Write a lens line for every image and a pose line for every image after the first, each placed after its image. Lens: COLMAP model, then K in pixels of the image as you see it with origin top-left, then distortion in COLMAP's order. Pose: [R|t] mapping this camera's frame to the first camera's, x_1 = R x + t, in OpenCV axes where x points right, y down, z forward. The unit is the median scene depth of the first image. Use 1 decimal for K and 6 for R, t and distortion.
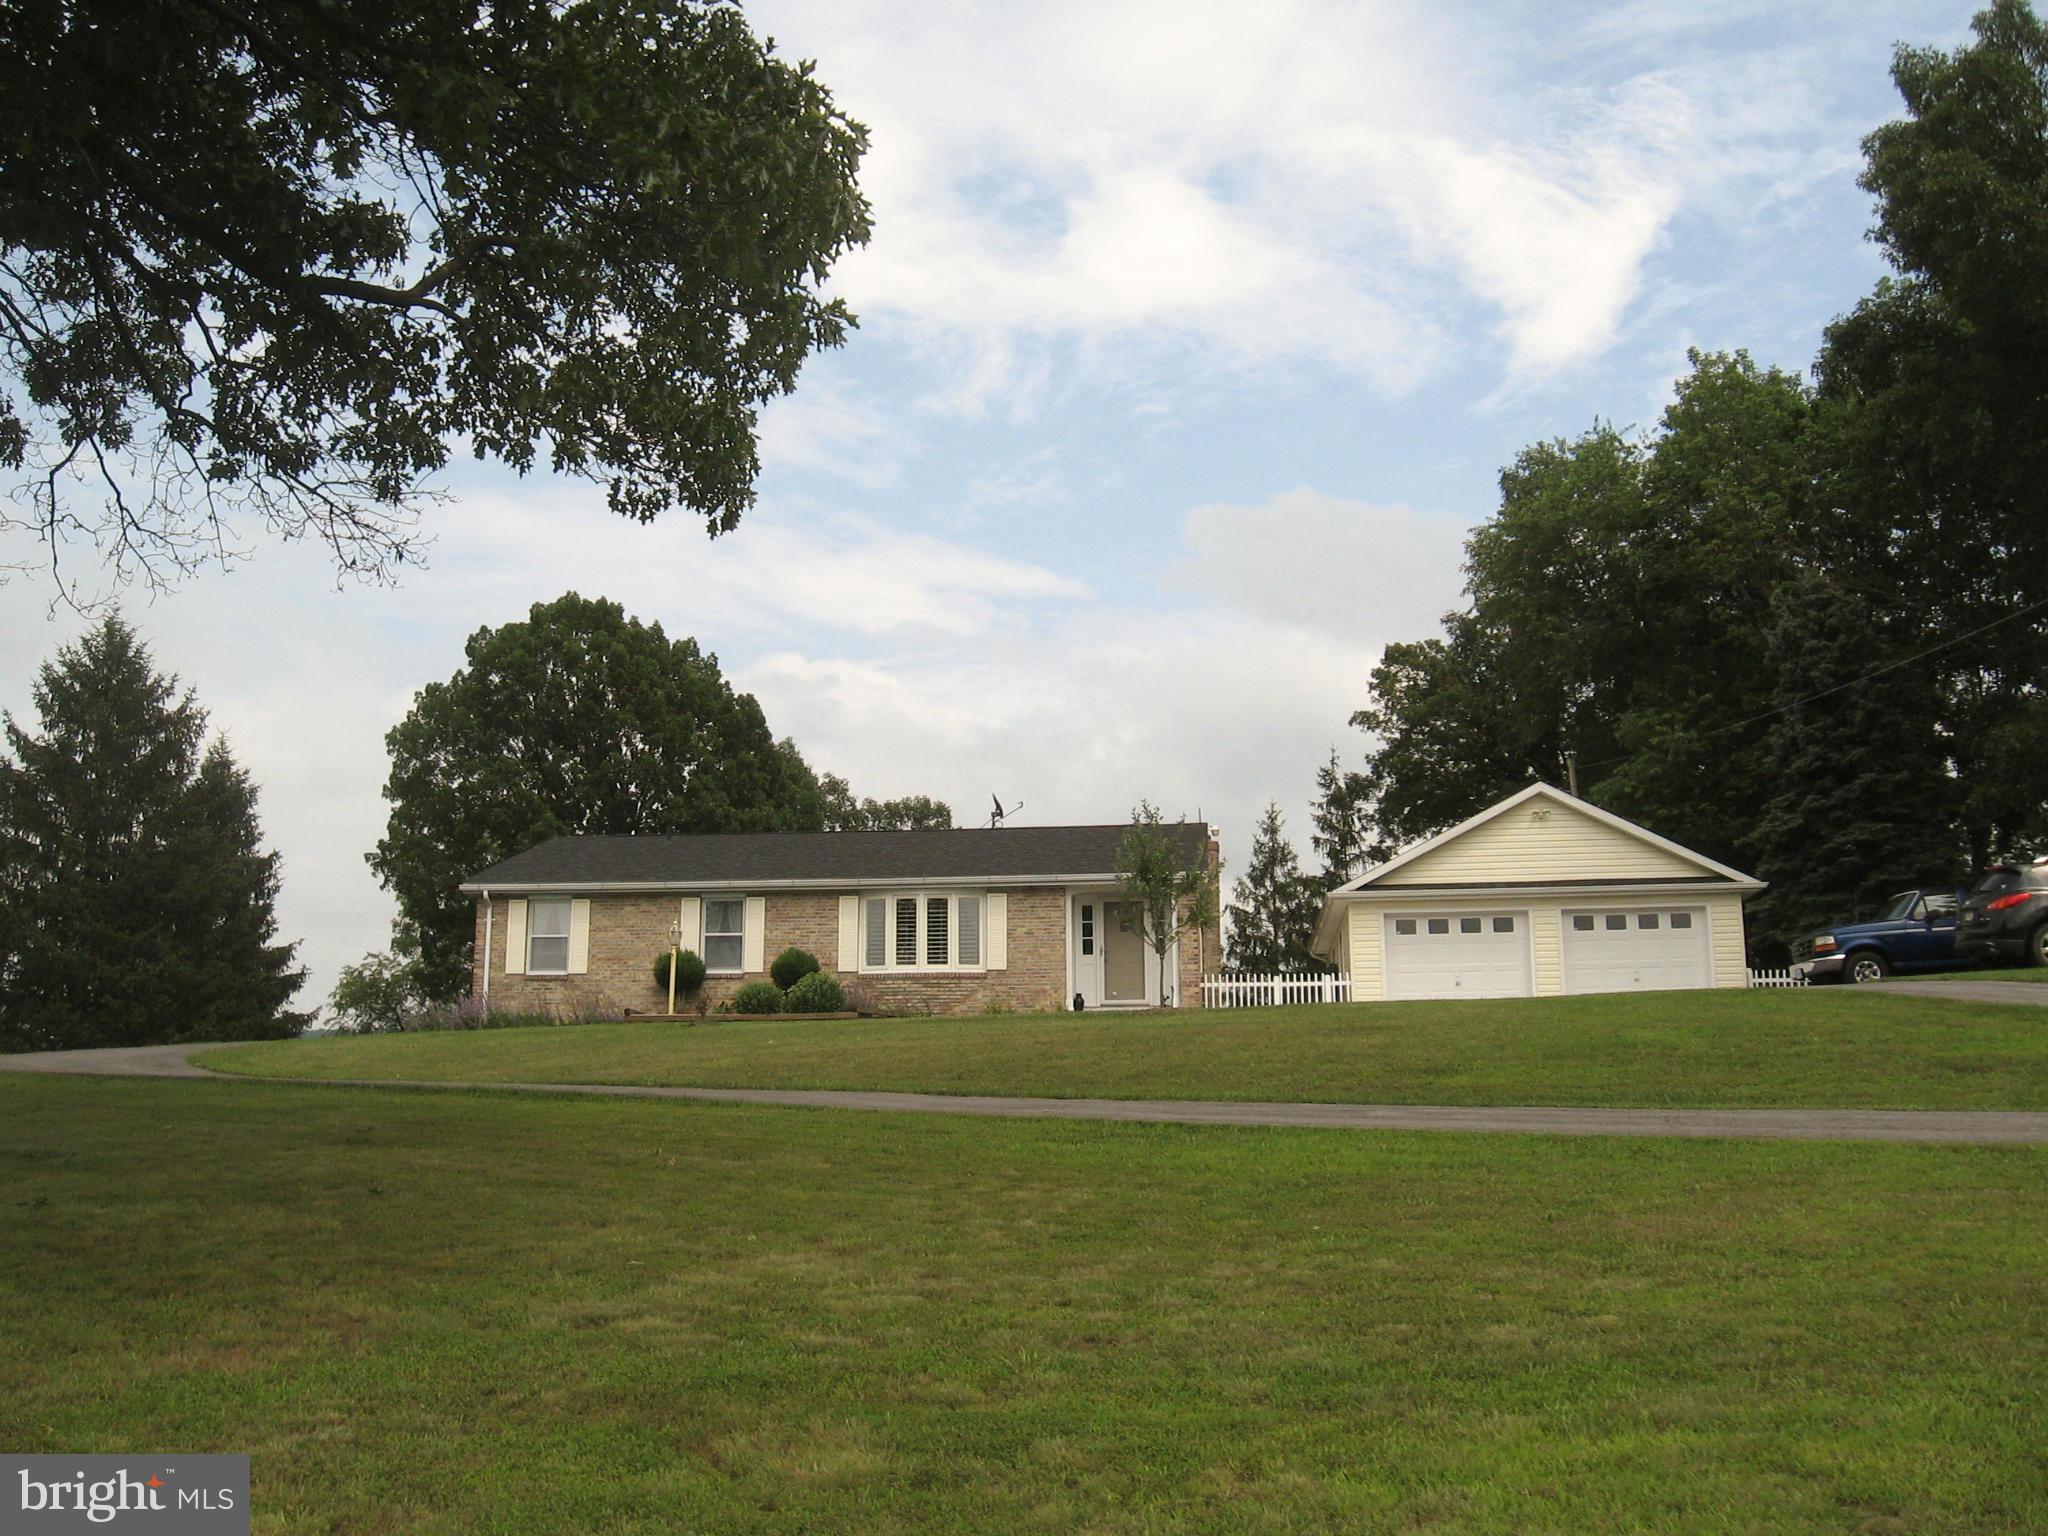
lens RADIAL K [[2143.7, 0, 1025.7], [0, 2143.7, 766.8], [0, 0, 1]] dist [-0.110331, 0.000000]
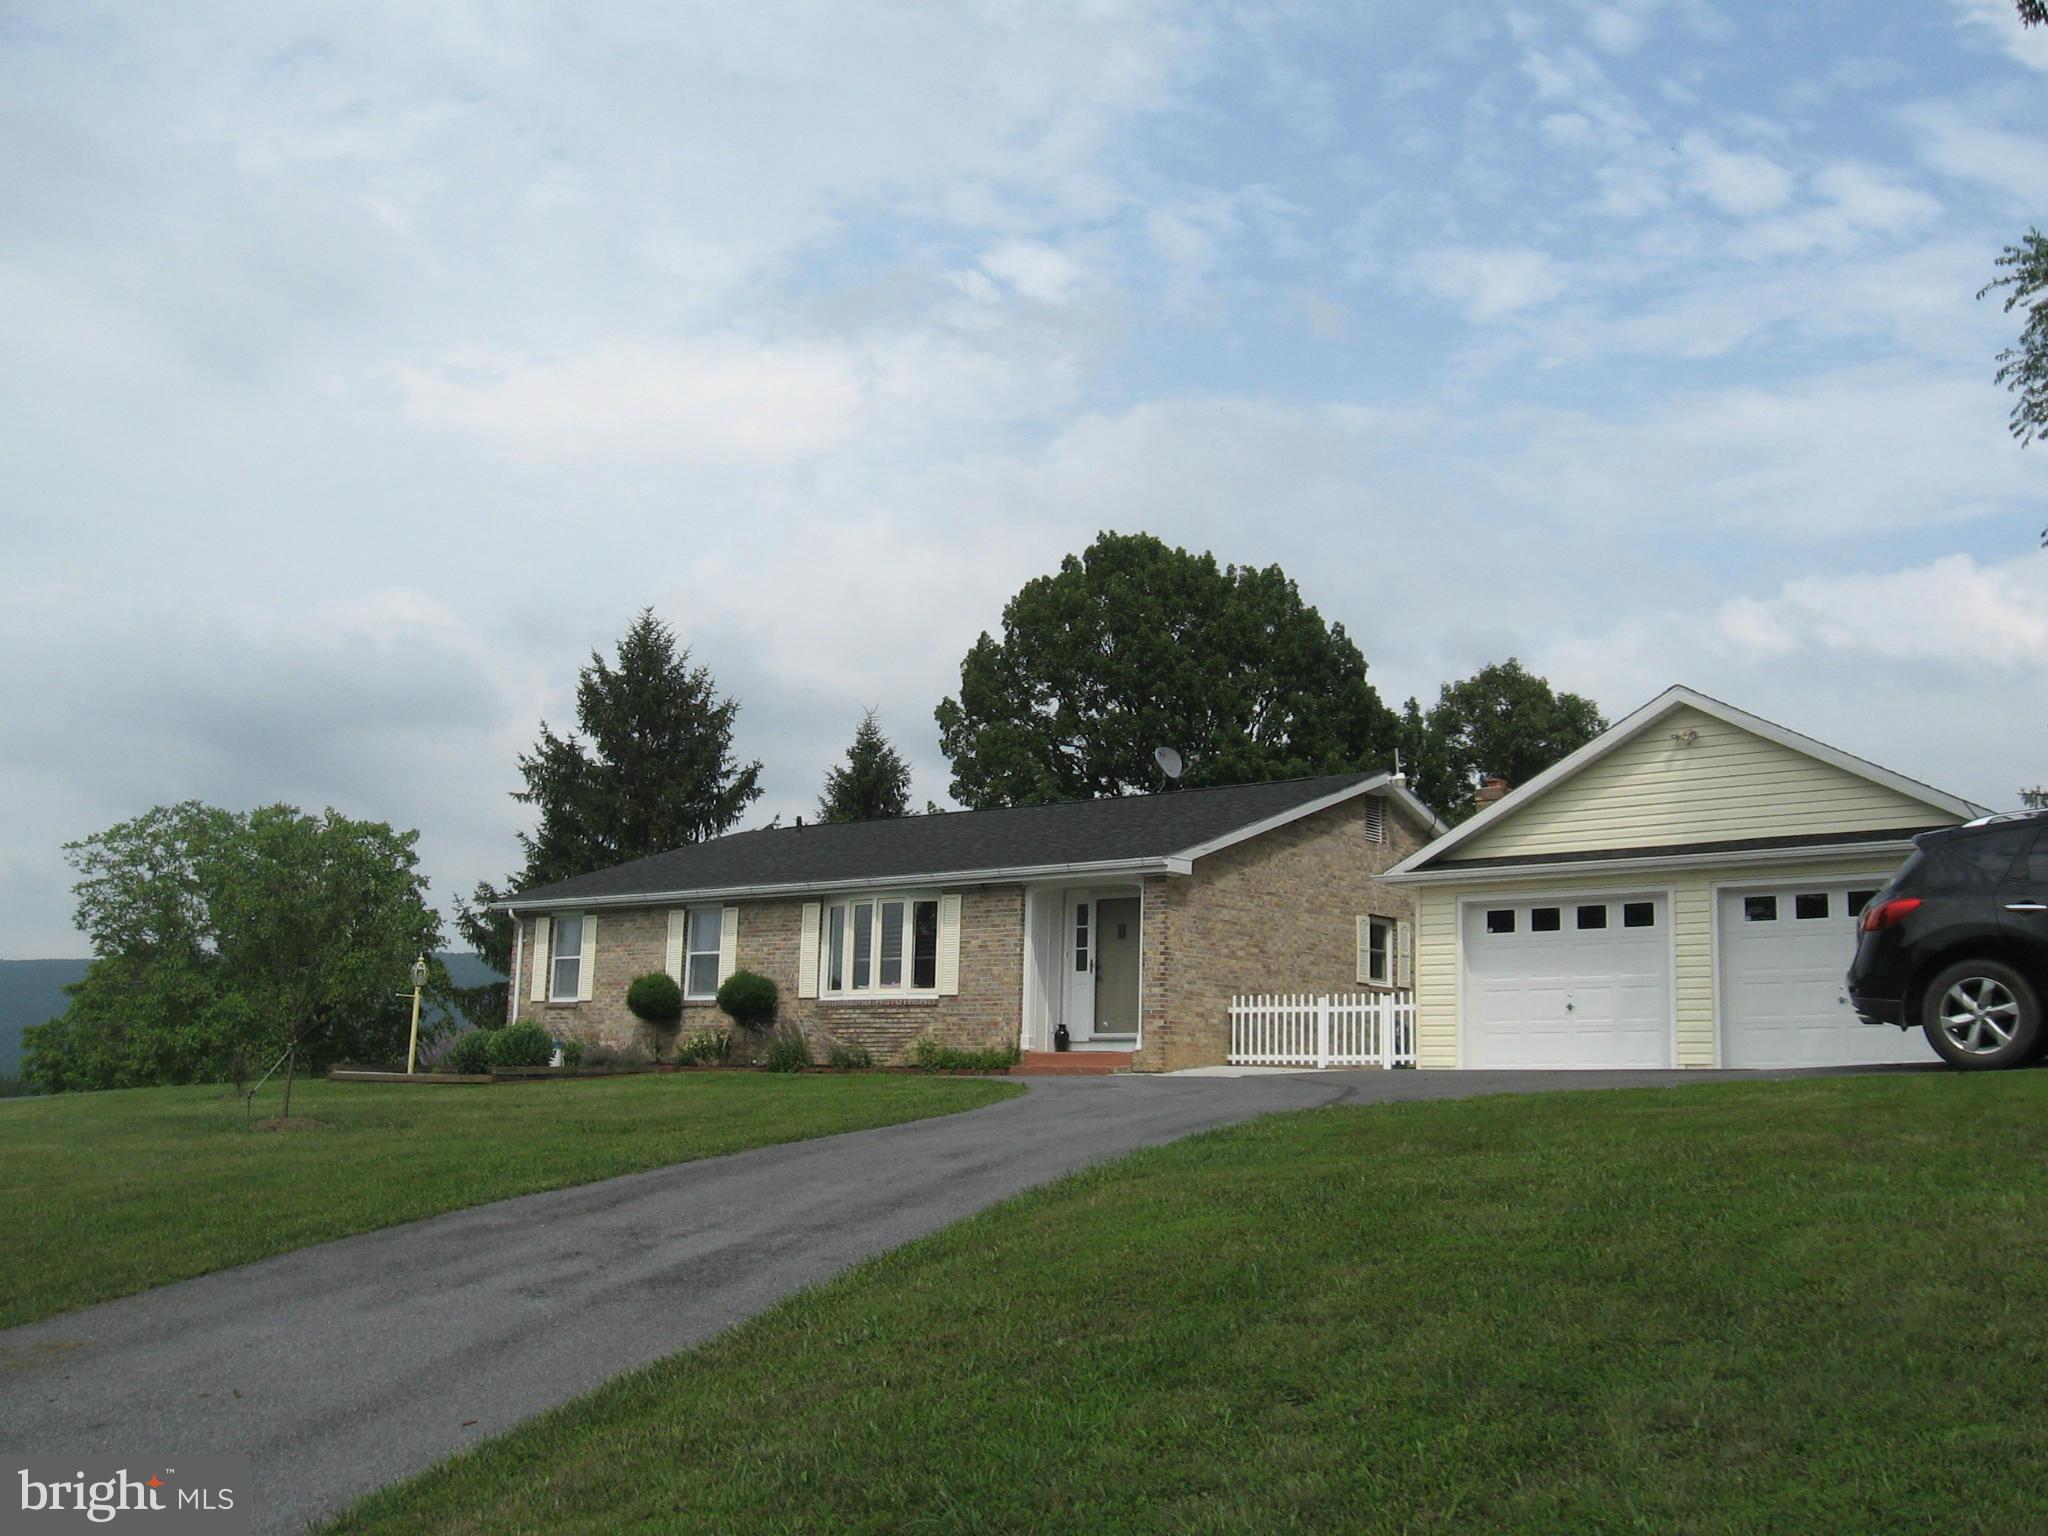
lens RADIAL K [[2143.7, 0, 1031.2], [0, 2143.7, 773.8], [0, 0, 1]] dist [-0.110331, 0.000000]
pose [[0.825600, -0.063928, -0.560623, 0.437326], [0.086778, 0.996126, 0.014204, 0.007416], [0.557544, -0.060377, 0.827949, 0.379823]]
